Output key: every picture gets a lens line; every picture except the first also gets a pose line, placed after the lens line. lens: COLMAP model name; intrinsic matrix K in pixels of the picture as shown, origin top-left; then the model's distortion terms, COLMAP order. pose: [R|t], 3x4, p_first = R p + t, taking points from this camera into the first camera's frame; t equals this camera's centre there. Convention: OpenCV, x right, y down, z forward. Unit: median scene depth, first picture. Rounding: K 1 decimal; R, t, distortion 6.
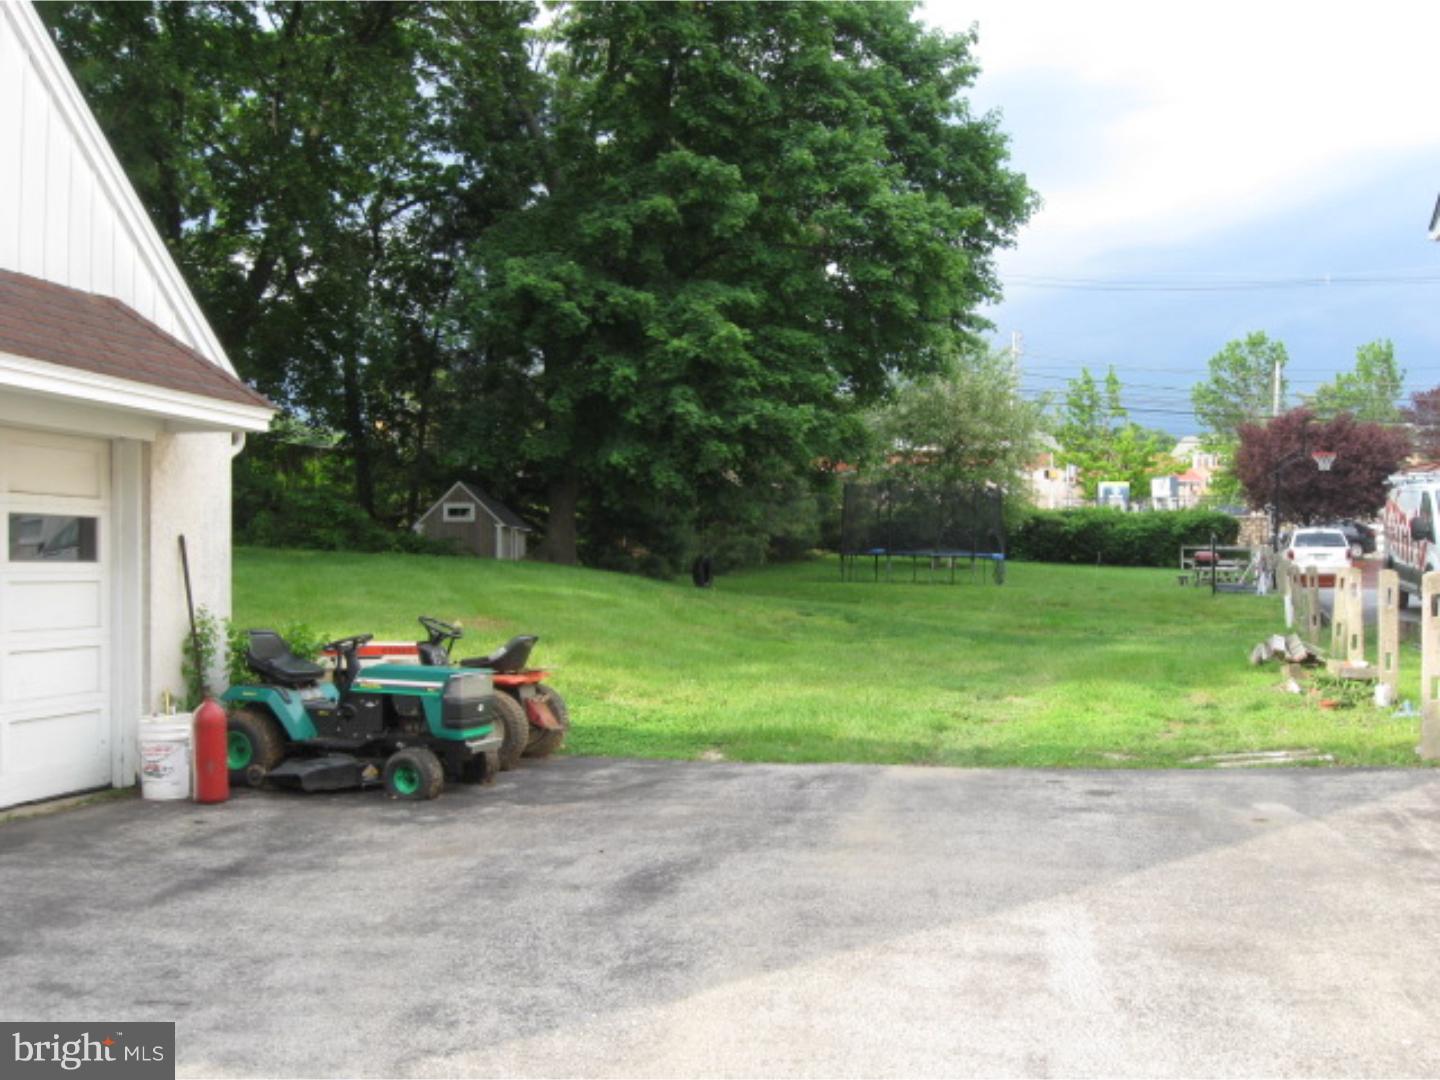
lens RADIAL K [[1479.7, 0, 720.0], [0, 1479.7, 540.0], [0, 0, 1]] dist [-0.127365, -0.006378]
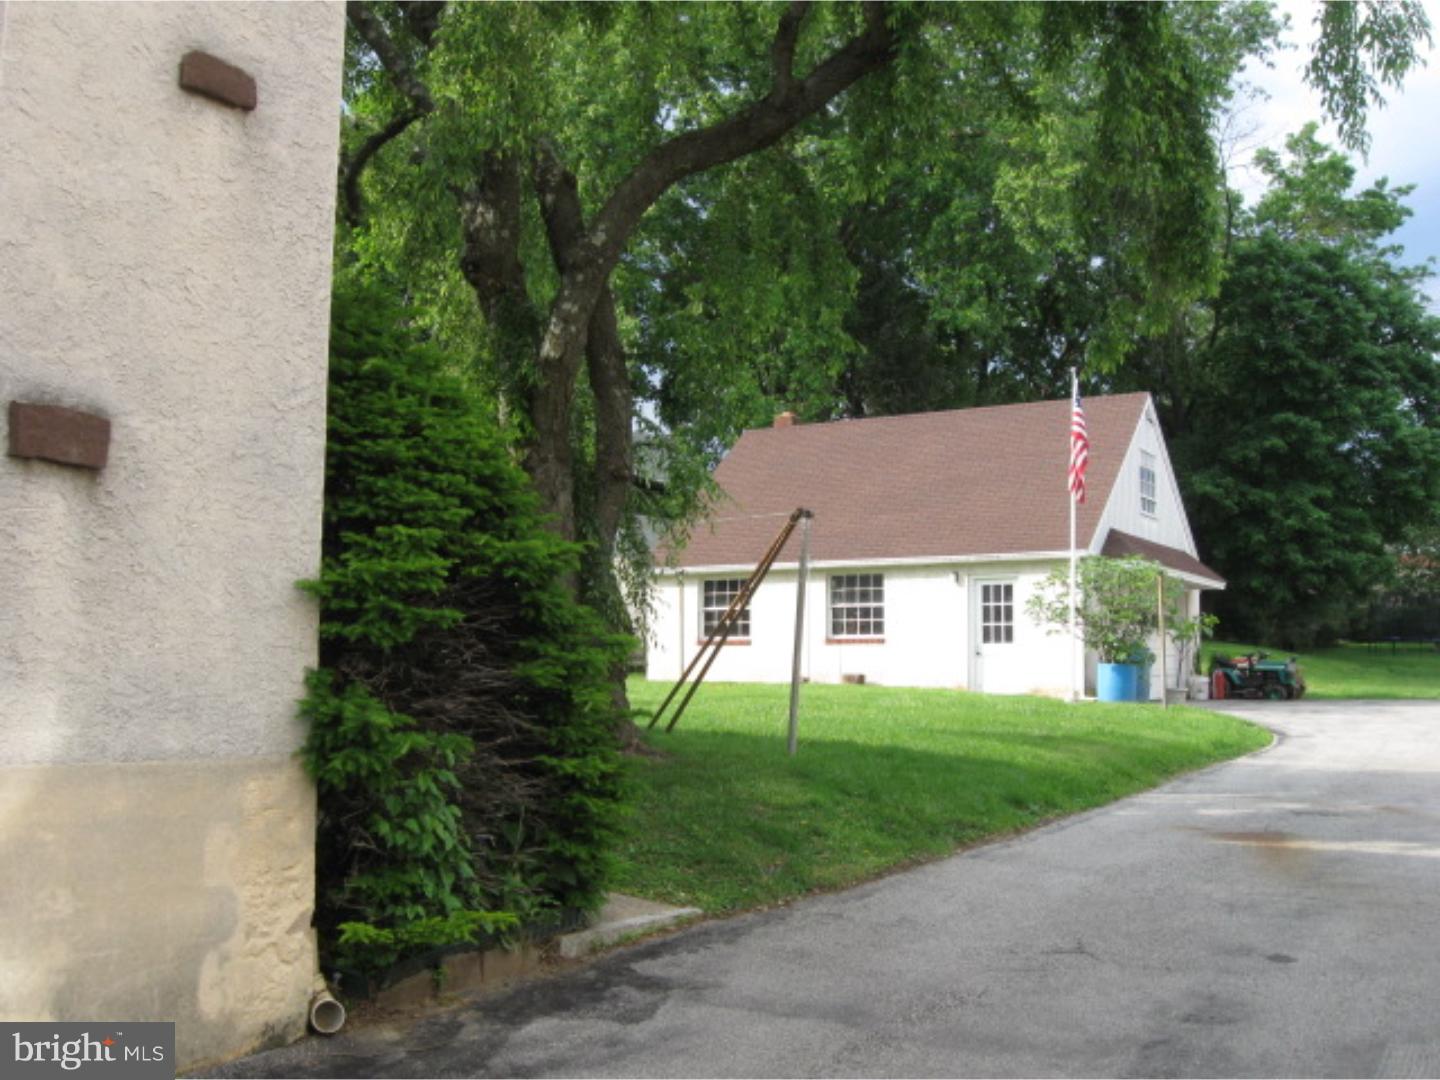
lens RADIAL K [[1479.7, 0, 720.0], [0, 1479.7, 540.0], [0, 0, 1]] dist [-0.127365, -0.006378]
pose [[0.950400, -0.012446, -0.310780, -0.127982], [-0.008723, 0.997739, -0.066632, 0.014699], [0.310907, 0.066038, 0.948143, -0.838981]]
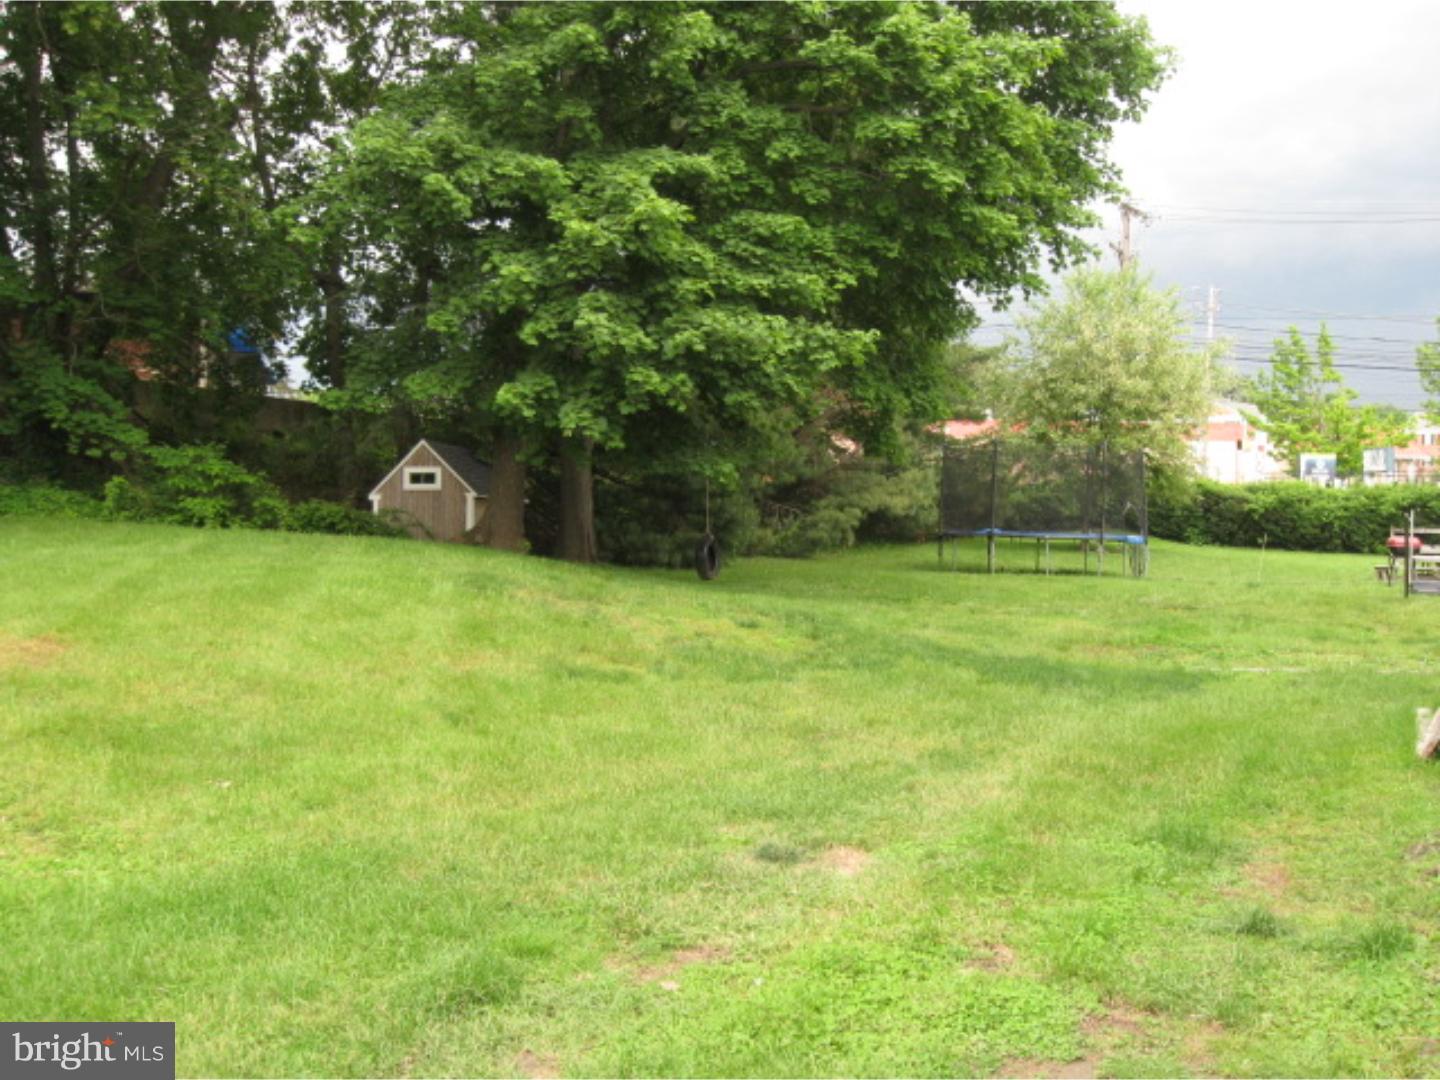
lens RADIAL K [[1479.7, 0, 720.0], [0, 1479.7, 540.0], [0, 0, 1]] dist [-0.127365, -0.006378]
pose [[0.989189, 0.007551, -0.146454, 0.124396], [-0.005635, 0.999893, 0.013494, 0.003451], [0.146541, -0.012522, 0.989125, 0.297116]]
